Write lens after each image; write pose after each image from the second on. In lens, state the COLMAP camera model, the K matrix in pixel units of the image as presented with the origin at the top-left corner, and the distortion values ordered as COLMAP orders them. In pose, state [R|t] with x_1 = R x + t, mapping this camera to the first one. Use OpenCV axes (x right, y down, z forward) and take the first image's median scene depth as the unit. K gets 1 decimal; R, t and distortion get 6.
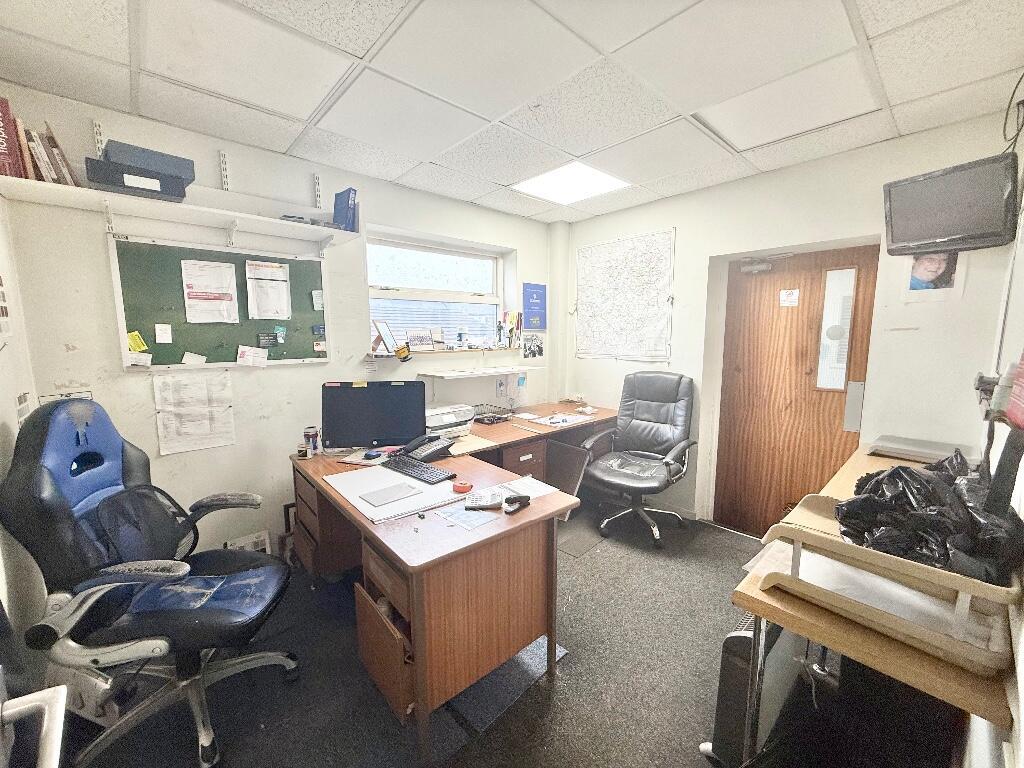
lens RADIAL K [[407.0, 0, 512.6], [0, 407.0, 385.1], [0, 0, 1]] dist [-0.000905, 0.001609]
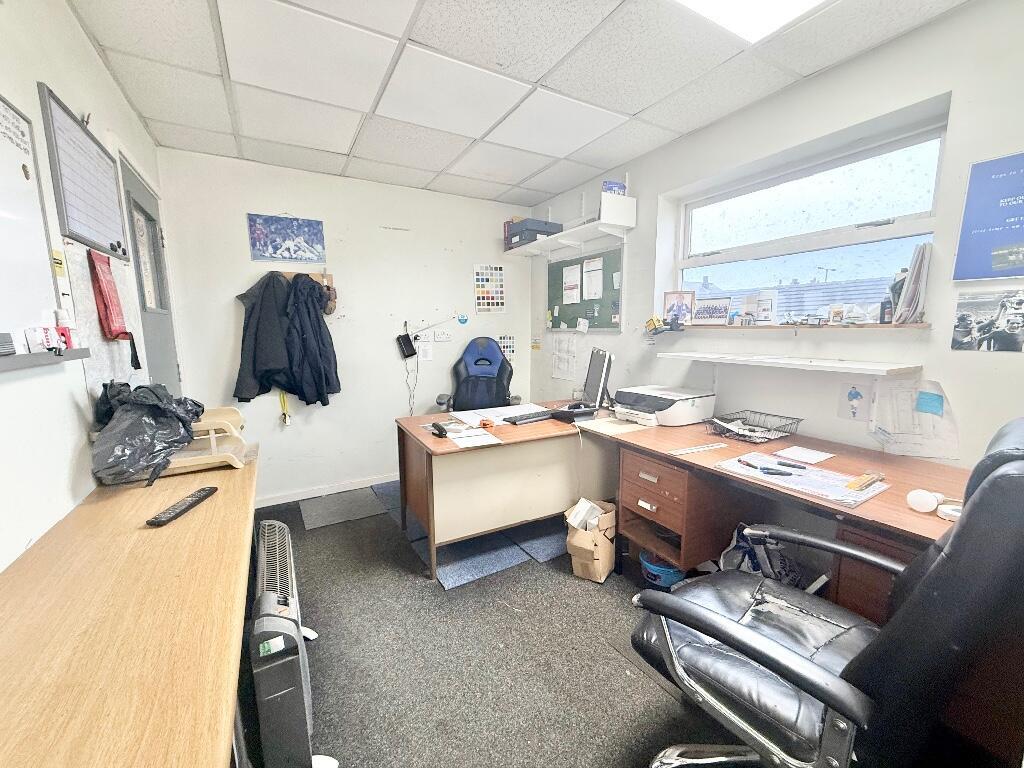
lens RADIAL K [[407.0, 0, 511.4], [0, 407.0, 383.3], [0, 0, 1]] dist [-0.000905, 0.001609]
pose [[-0.210663, 0.140978, -0.967340, 0.877415], [-0.117120, 0.978779, 0.168151, -0.080790], [0.970517, 0.148718, -0.189681, 1.044278]]
